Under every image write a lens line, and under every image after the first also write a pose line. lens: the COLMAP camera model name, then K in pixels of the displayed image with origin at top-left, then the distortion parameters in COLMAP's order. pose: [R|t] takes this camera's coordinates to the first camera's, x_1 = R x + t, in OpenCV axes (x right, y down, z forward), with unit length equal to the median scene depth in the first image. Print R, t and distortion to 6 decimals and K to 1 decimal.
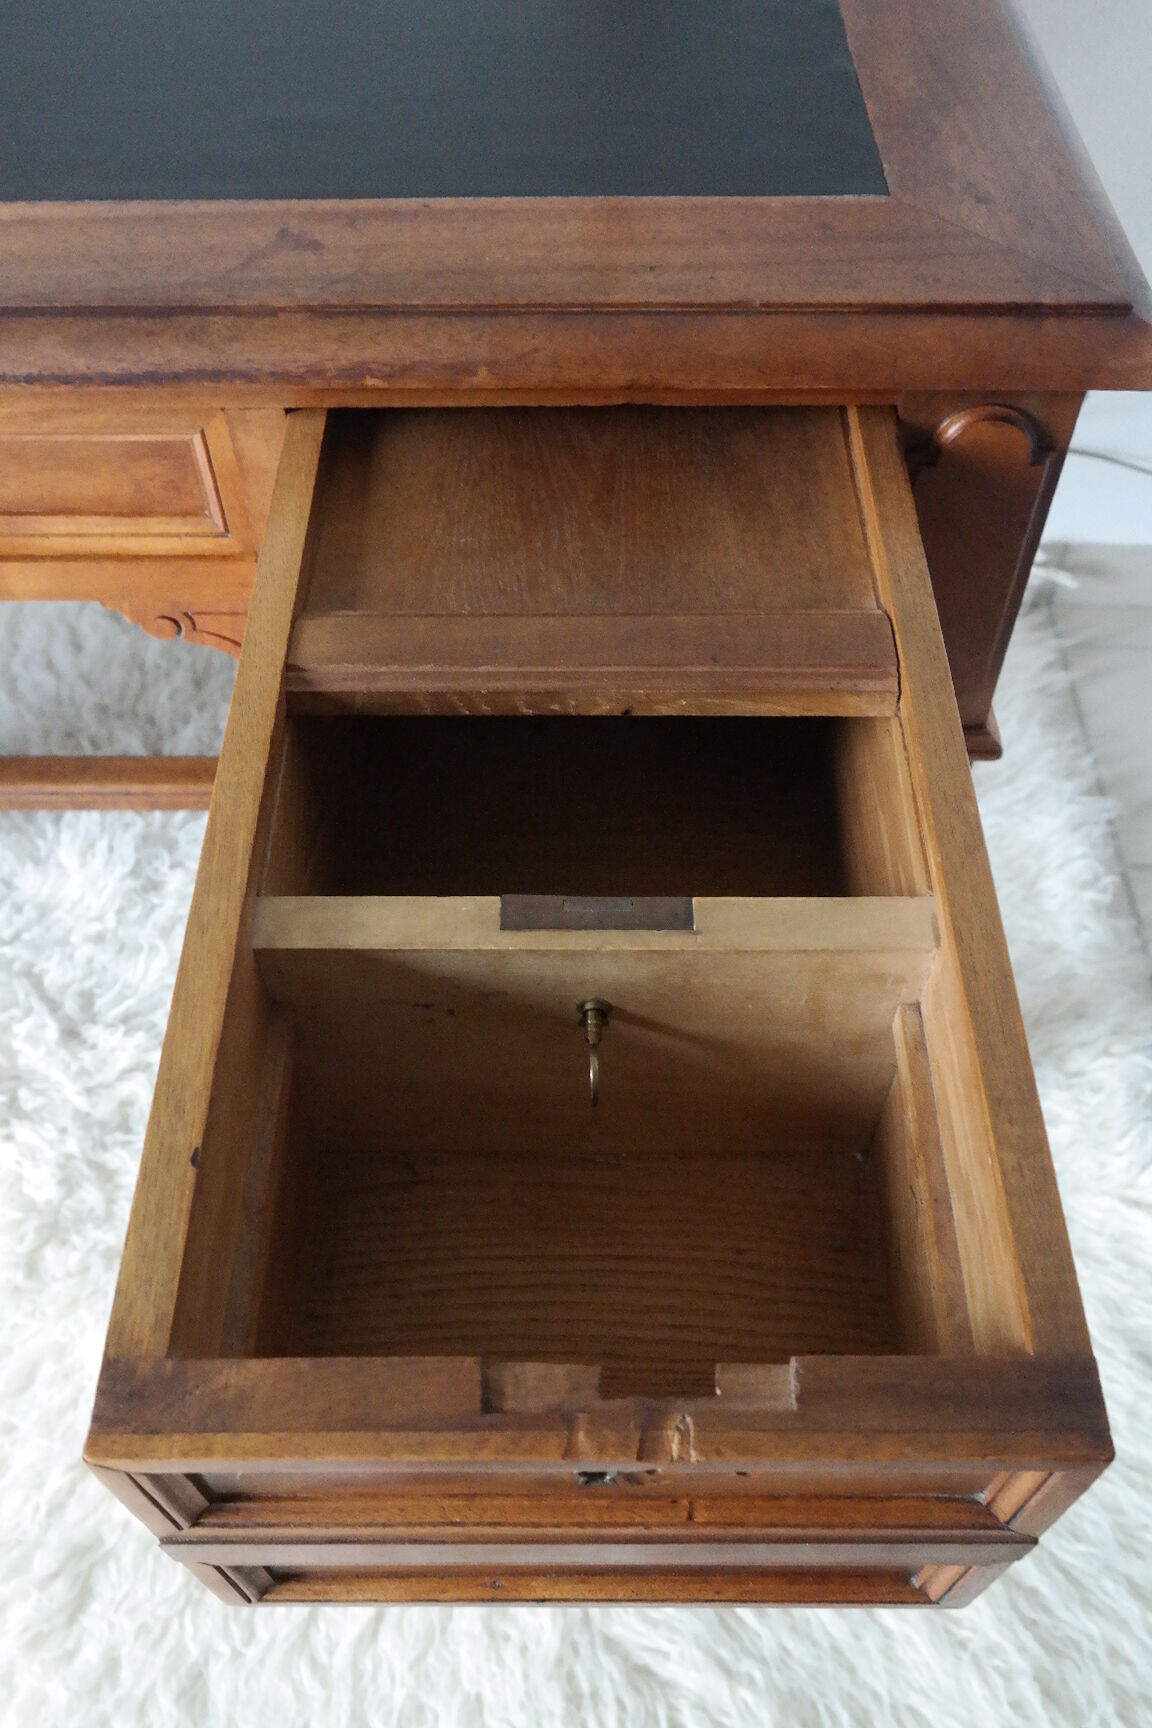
lens RADIAL K [[1470.6, 0, 569.0], [0, 1470.6, 876.3], [0, 0, 1]] dist [-0.010759, 0.010866]
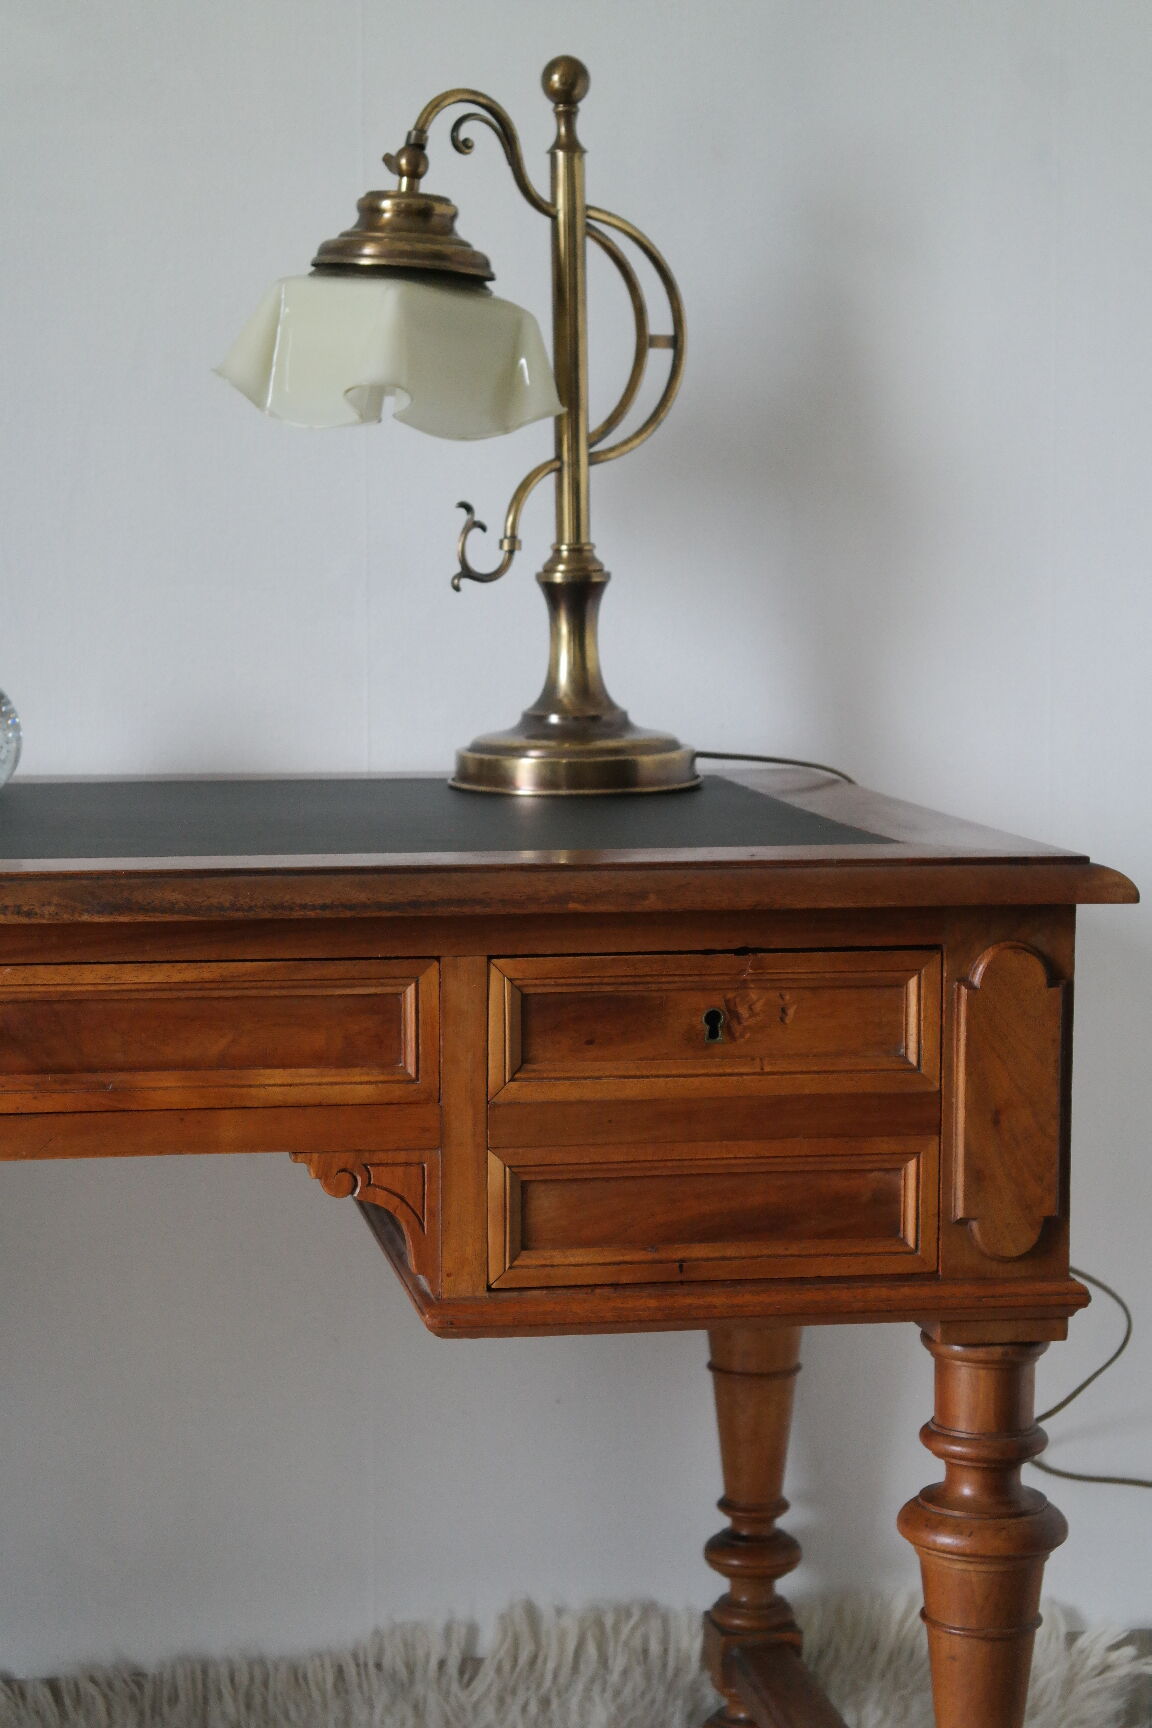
lens RADIAL K [[3559.6, 0, 535.1], [0, 3559.6, 840.4], [0, 0, 1]] dist [0.078572, 0.000000]
pose [[0.984982, -0.003728, 0.172616, -0.693236], [0.126638, 0.695166, -0.707607, 1.842515], [-0.117359, 0.718840, 0.685198, -1.238264]]
